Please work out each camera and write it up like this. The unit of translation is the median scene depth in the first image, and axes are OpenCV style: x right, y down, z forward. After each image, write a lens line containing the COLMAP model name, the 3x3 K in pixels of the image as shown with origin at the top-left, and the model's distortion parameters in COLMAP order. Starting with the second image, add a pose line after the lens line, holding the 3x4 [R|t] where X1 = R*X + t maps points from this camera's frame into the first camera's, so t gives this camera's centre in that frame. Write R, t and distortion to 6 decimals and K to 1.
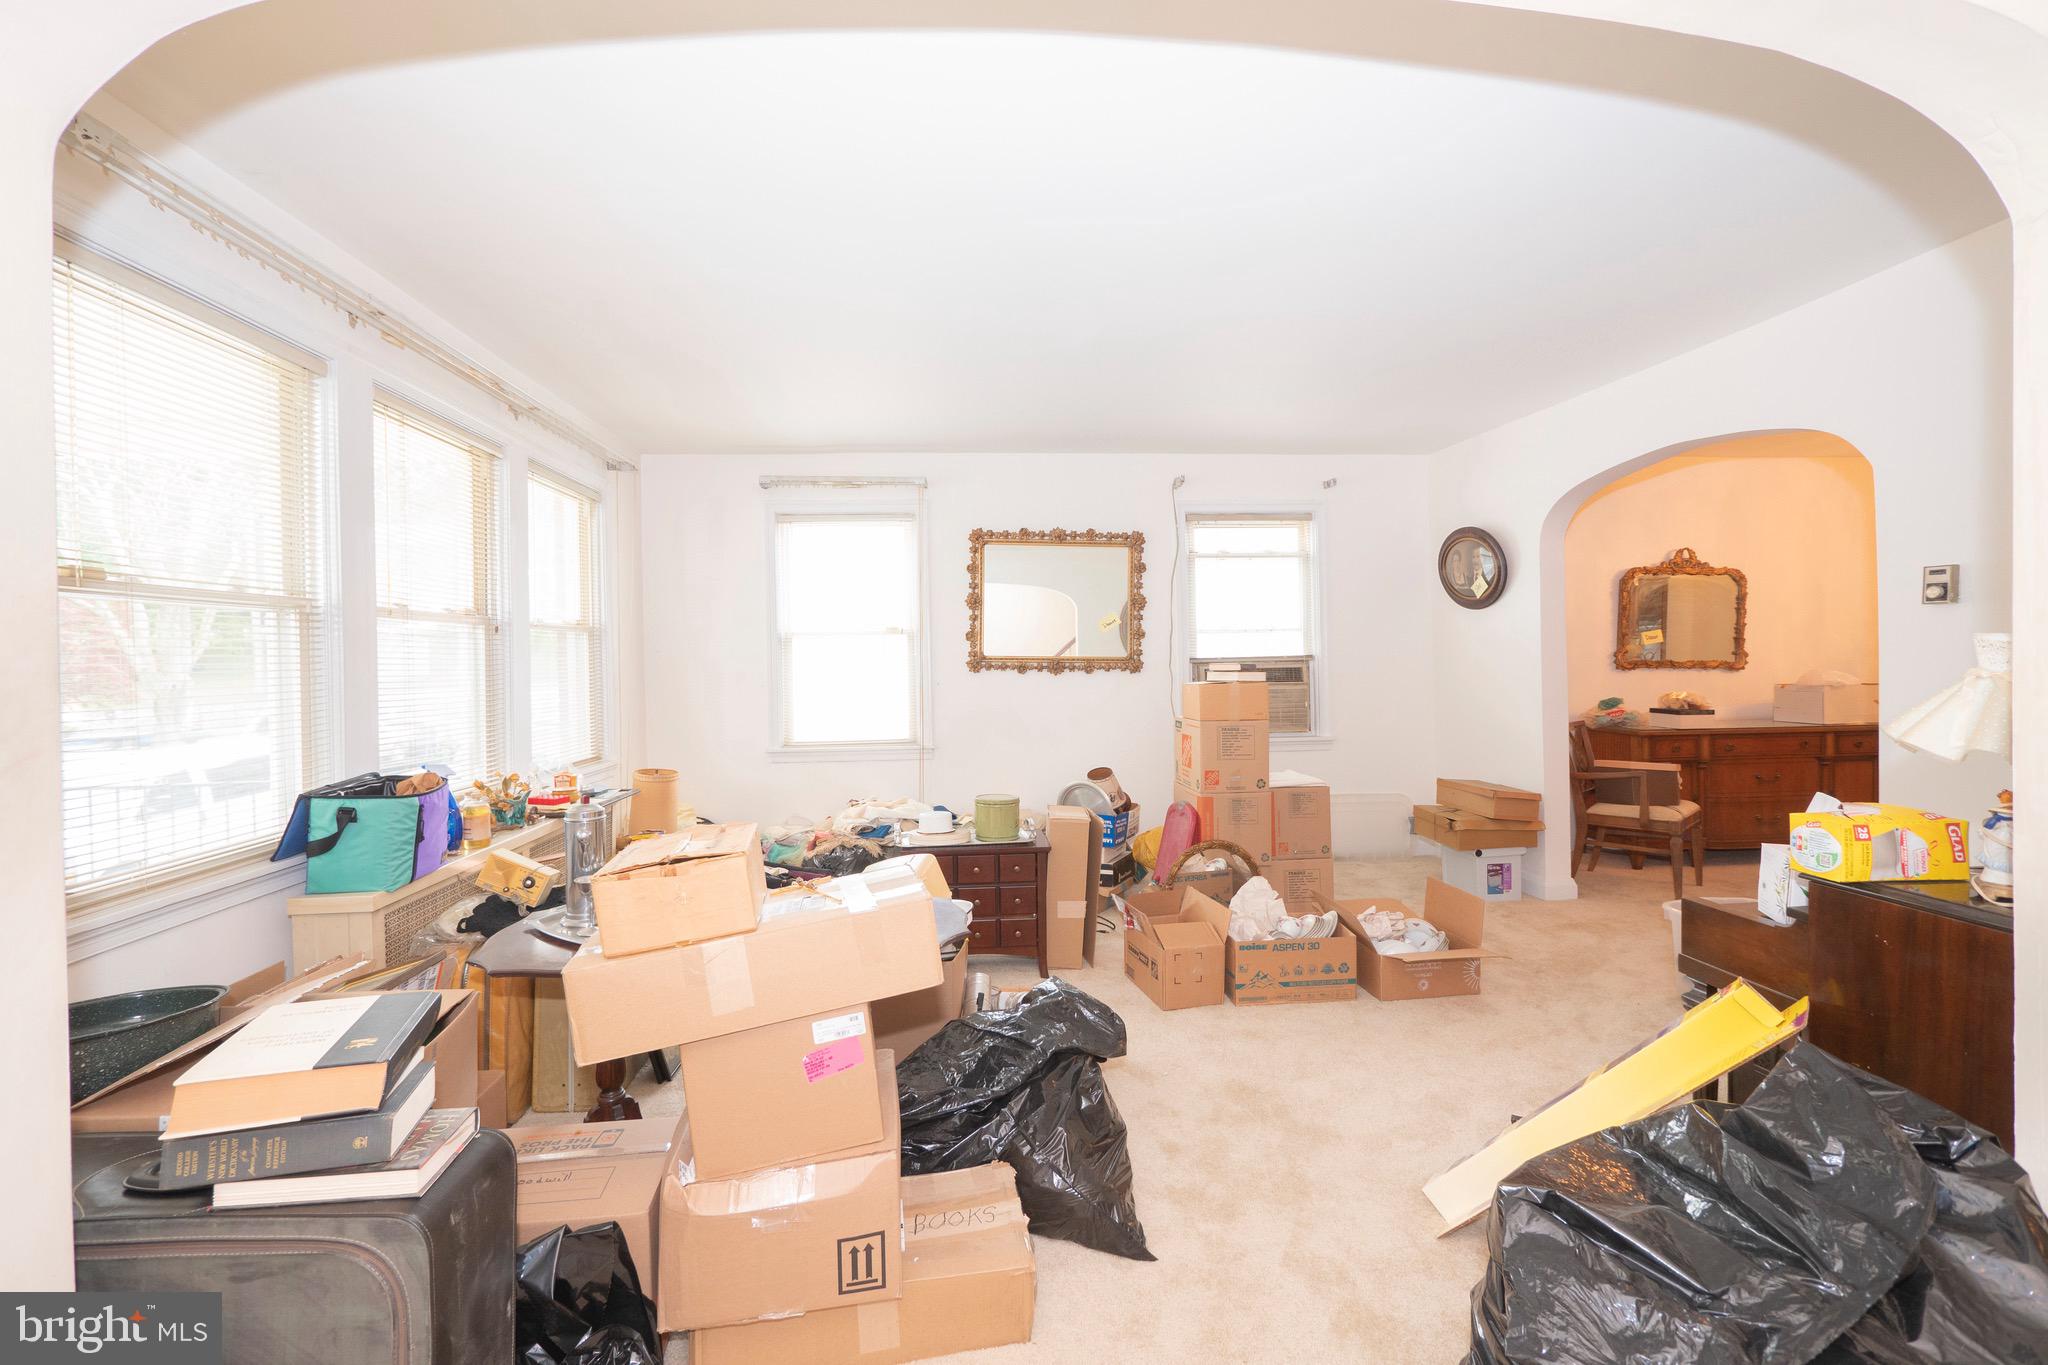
lens RADIAL K [[865.7, 0, 1006.9], [0, 865.7, 671.8], [0, 0, 1]] dist [-0.003898, 0.000324]
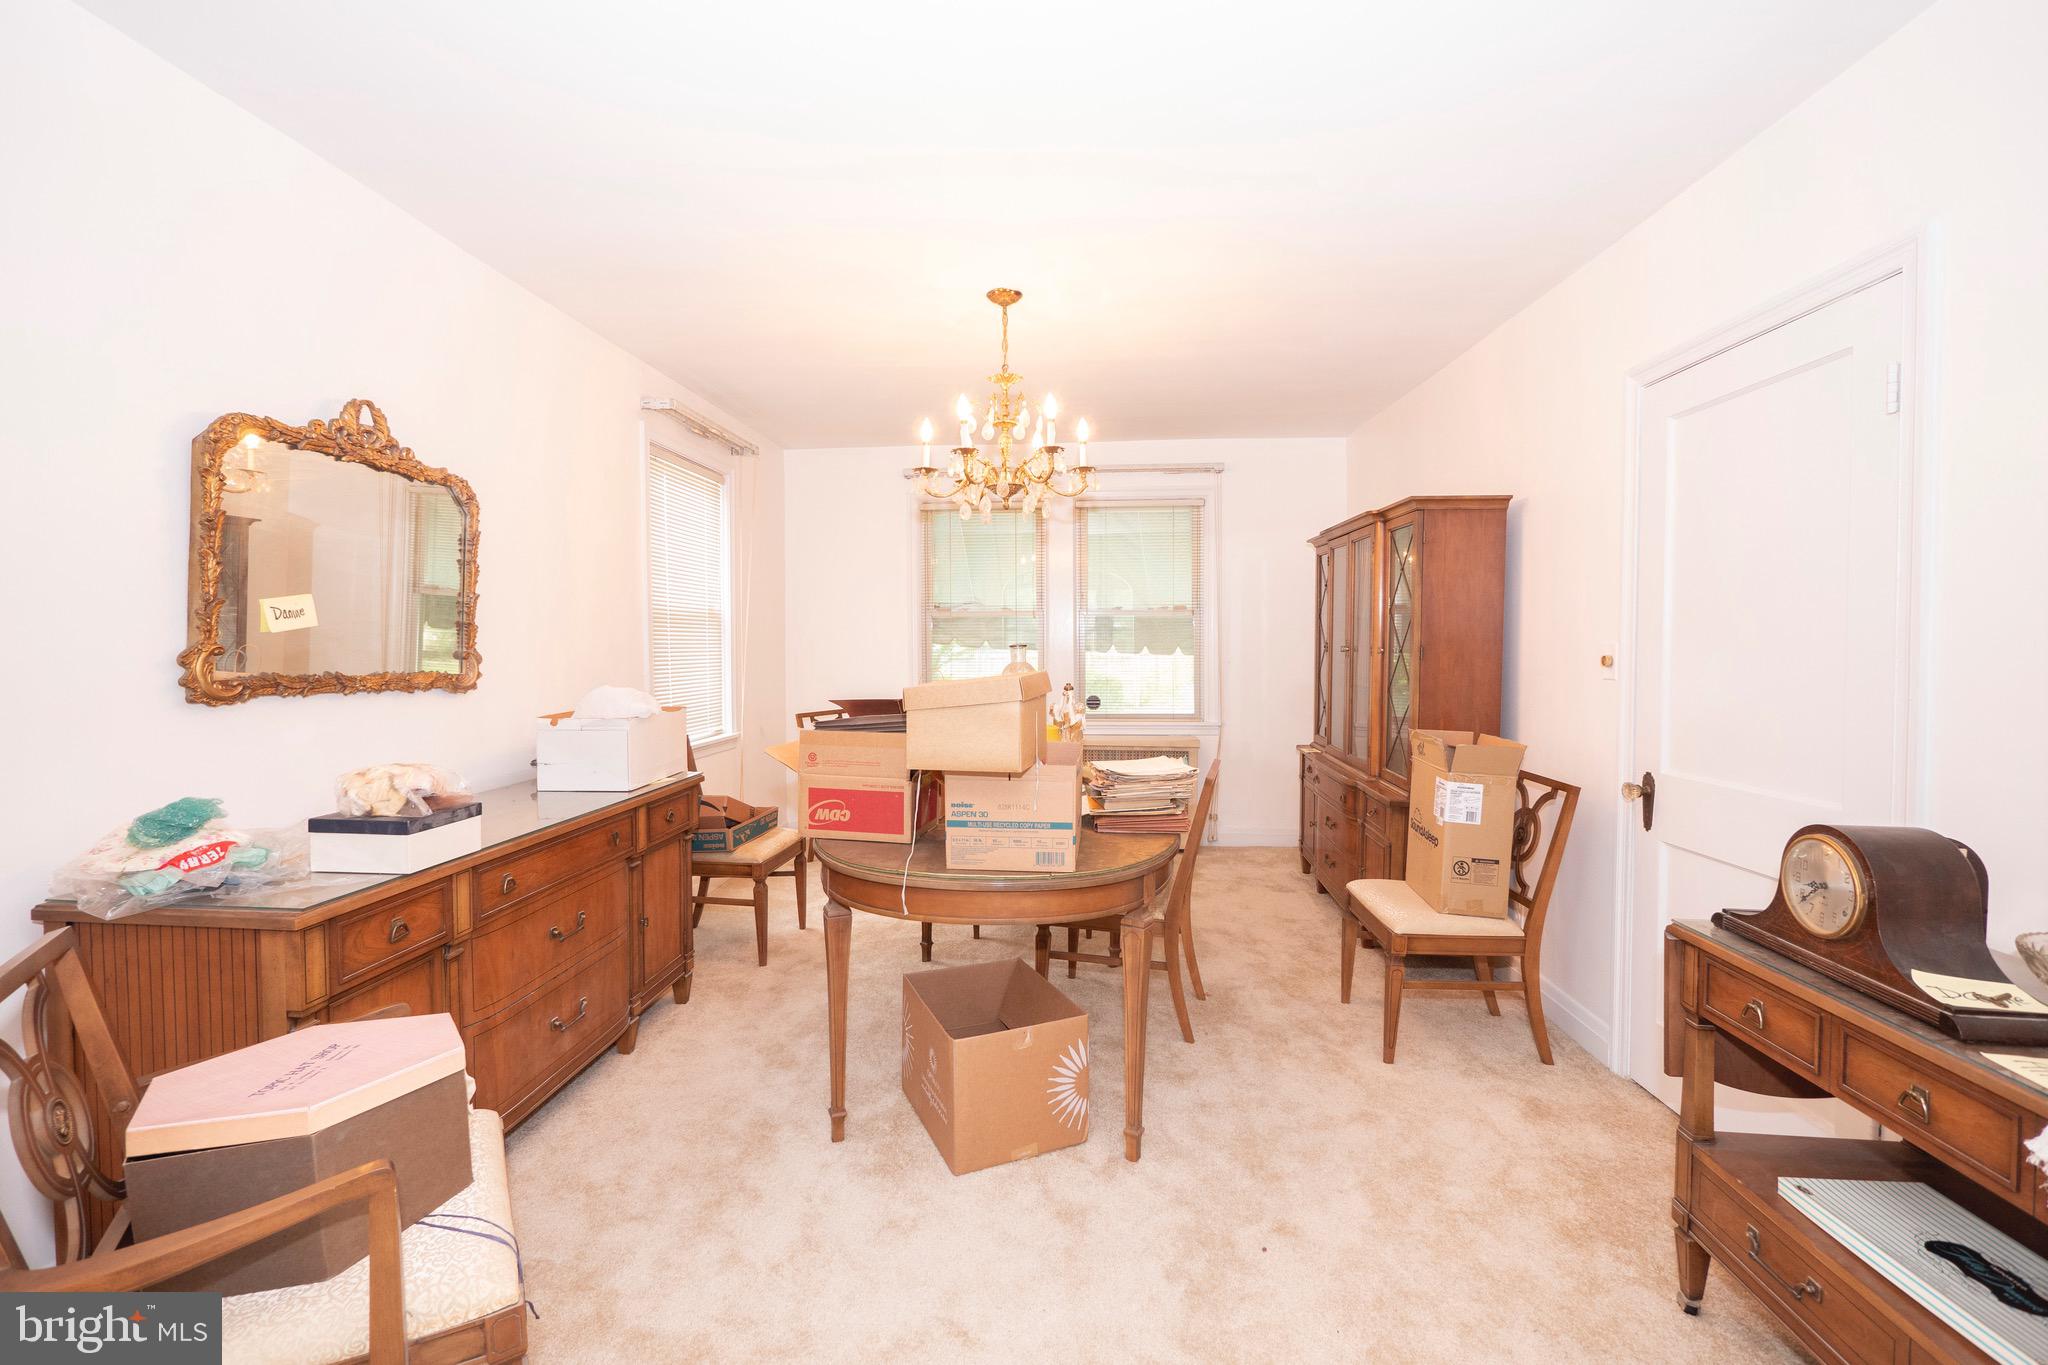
lens RADIAL K [[865.7, 0, 1013.9], [0, 865.7, 666.5], [0, 0, 1]] dist [-0.003898, 0.000324]
pose [[0.156397, -0.011893, 0.987623, 0.468283], [0.013023, 0.999865, 0.009978, -0.018103], [-0.987608, 0.011302, 0.156531, 0.694949]]
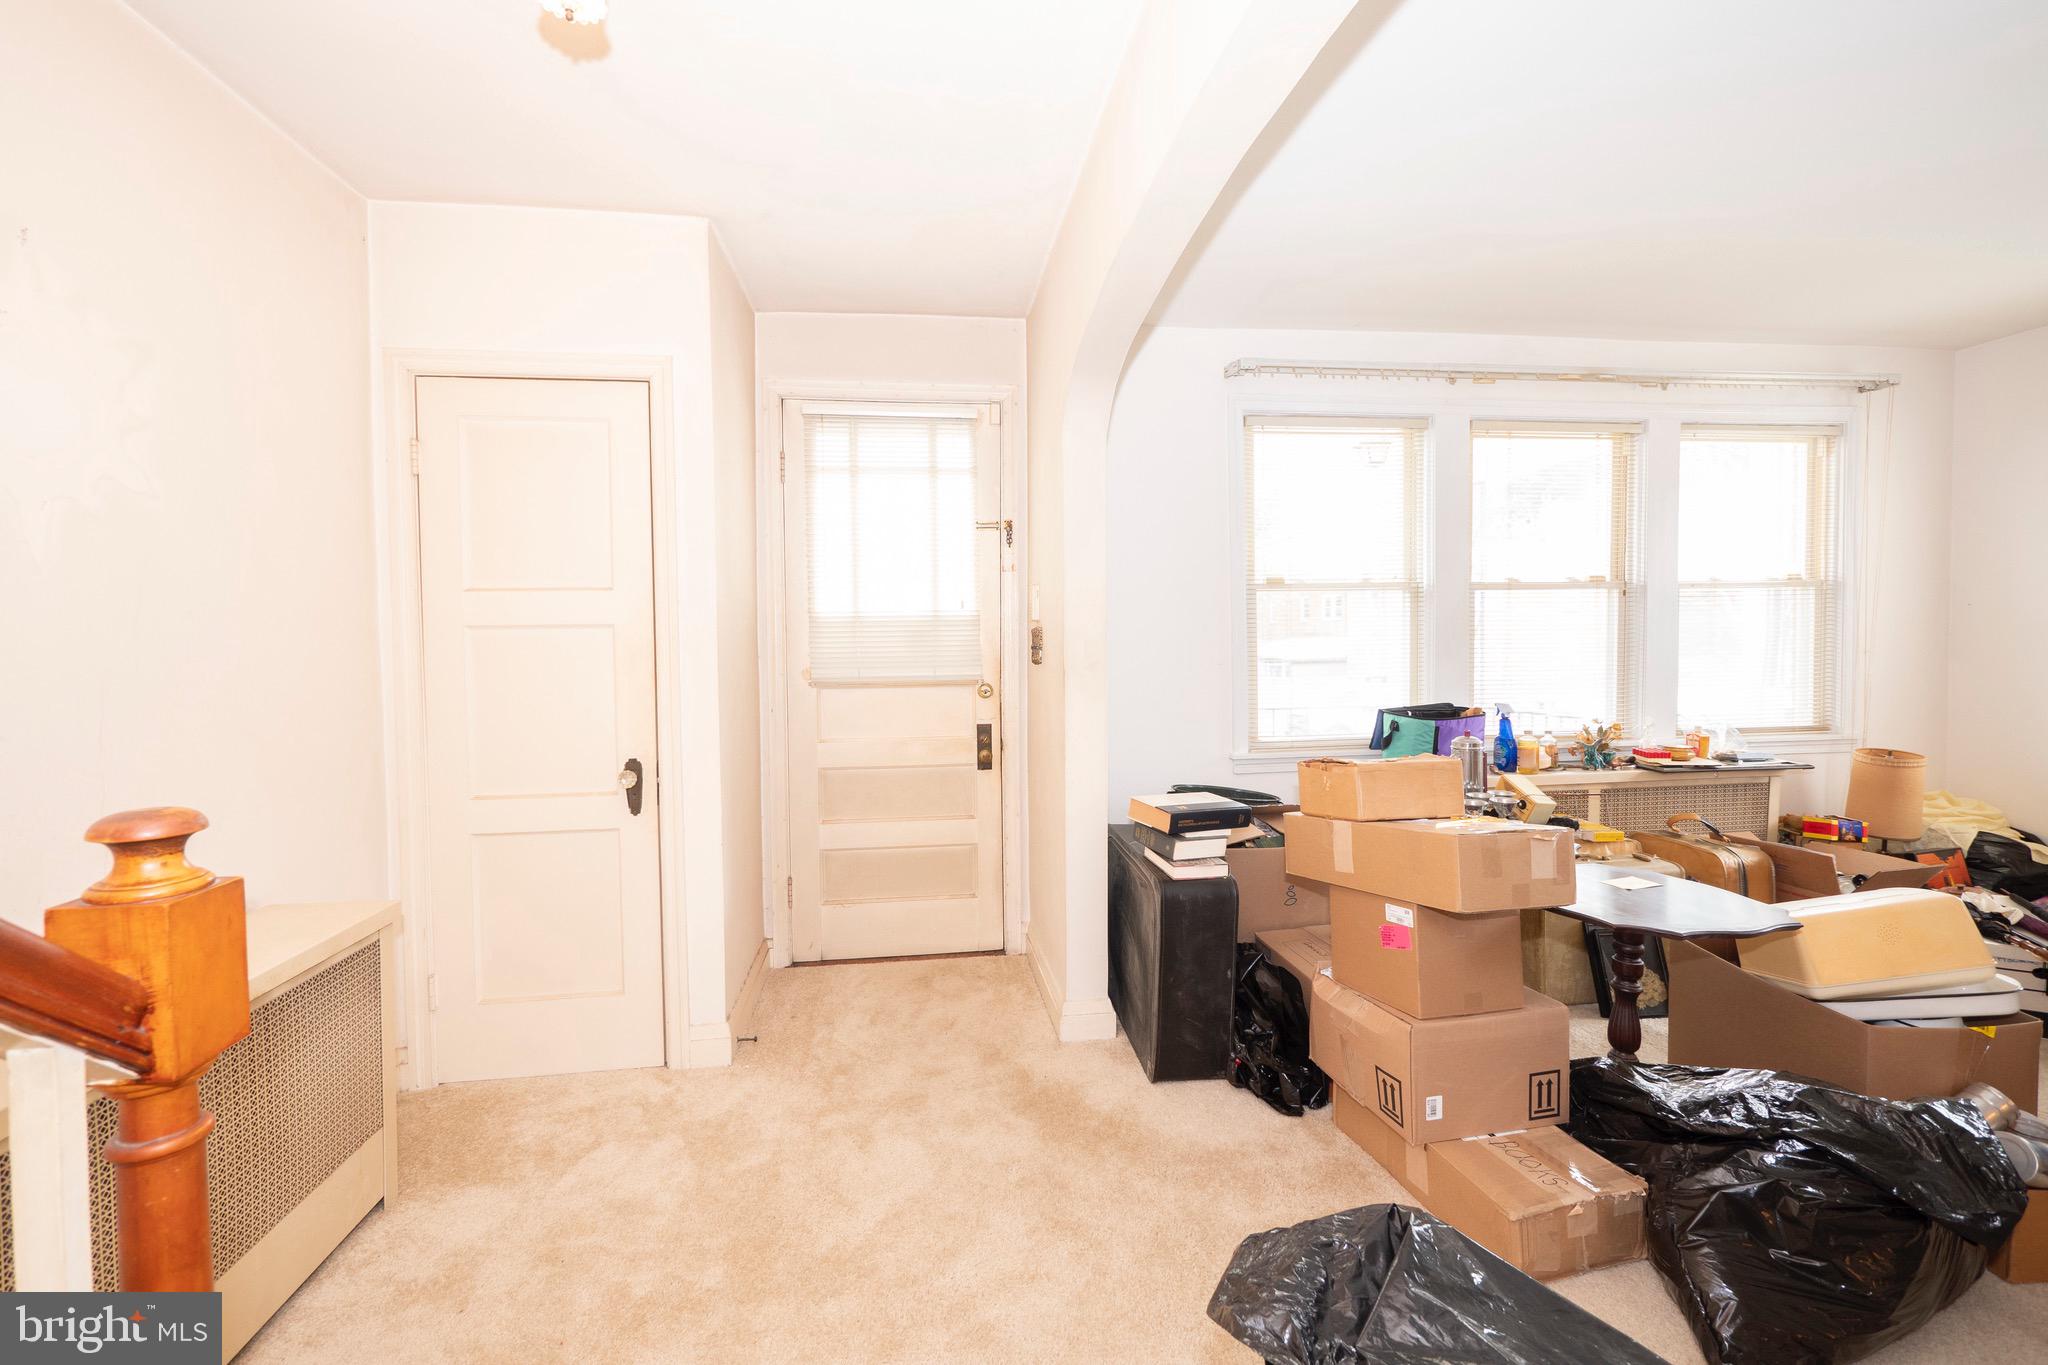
lens RADIAL K [[865.7, 0, 1013.4], [0, 865.7, 664.2], [0, 0, 1]] dist [-0.003898, 0.000324]
pose [[0.043179, 0.044416, -0.998080, 0.323733], [-0.000217, 0.999012, 0.044448, -0.004539], [0.999067, -0.001703, 0.043146, 0.117216]]
